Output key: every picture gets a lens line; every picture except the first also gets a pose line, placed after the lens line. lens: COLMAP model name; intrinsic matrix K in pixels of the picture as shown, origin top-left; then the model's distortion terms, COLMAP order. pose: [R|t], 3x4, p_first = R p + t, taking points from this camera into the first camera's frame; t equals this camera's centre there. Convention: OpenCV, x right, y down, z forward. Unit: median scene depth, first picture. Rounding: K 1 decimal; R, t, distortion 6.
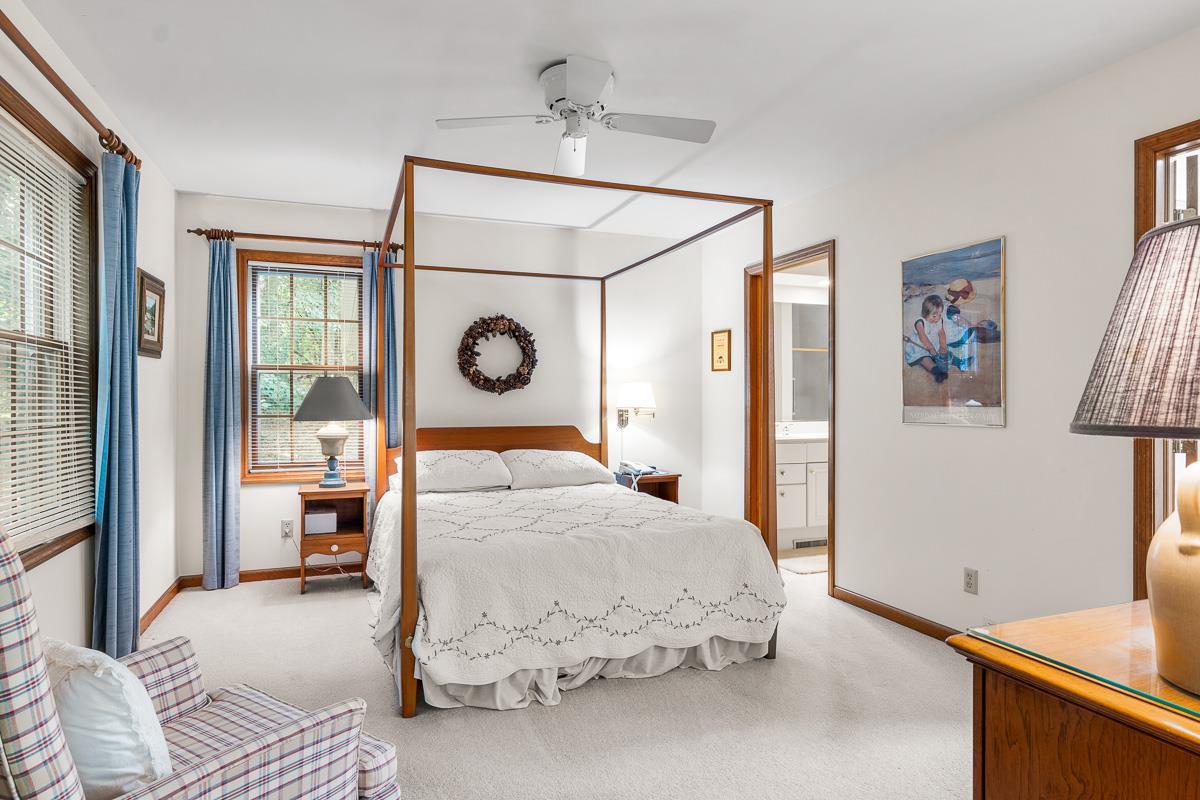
lens RADIAL K [[678.5, 0, 600.0], [0, 678.5, 400.0], [0, 0, 1]] dist [0.004294, -0.000211]
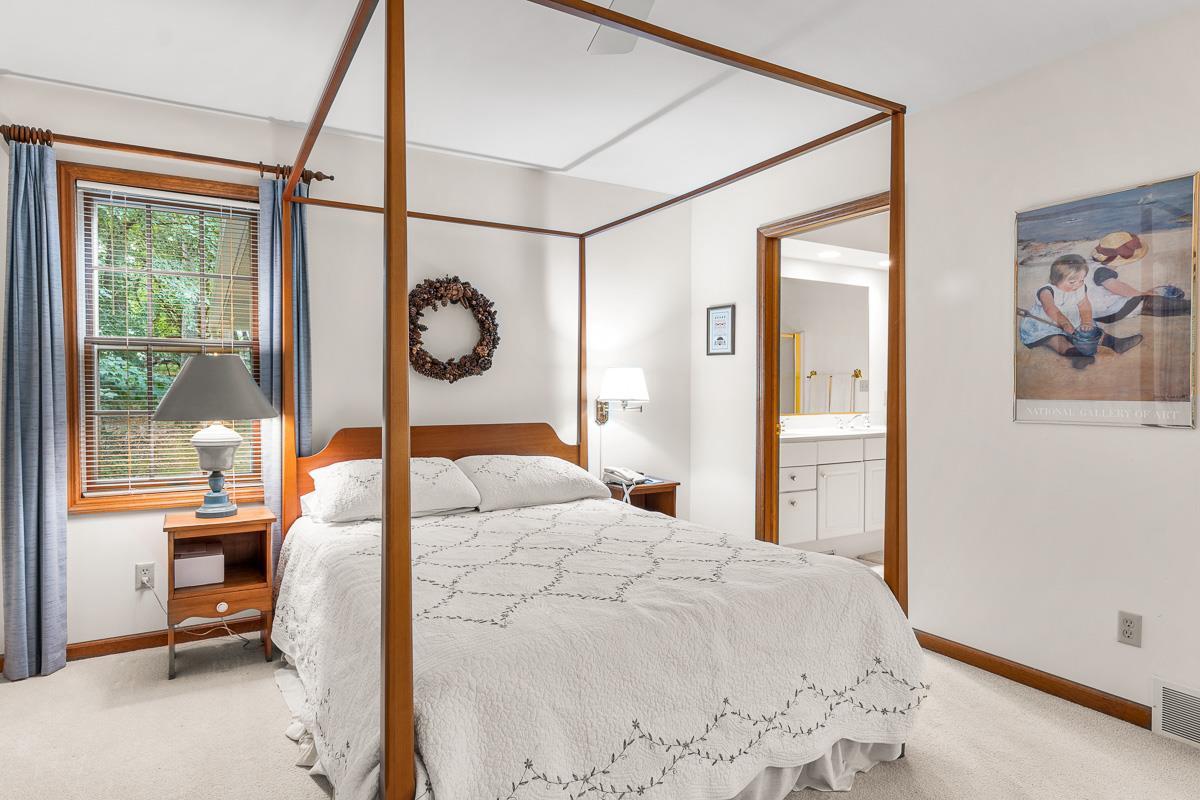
lens RADIAL K [[678.5, 0, 600.0], [0, 678.5, 400.0], [0, 0, 1]] dist [0.004294, -0.000211]
pose [[0.986239, -0.000395, 0.165323, -0.123860], [-0.002328, 0.999865, 0.016275, -0.001447], [-0.165307, -0.016436, 0.986105, 0.256555]]
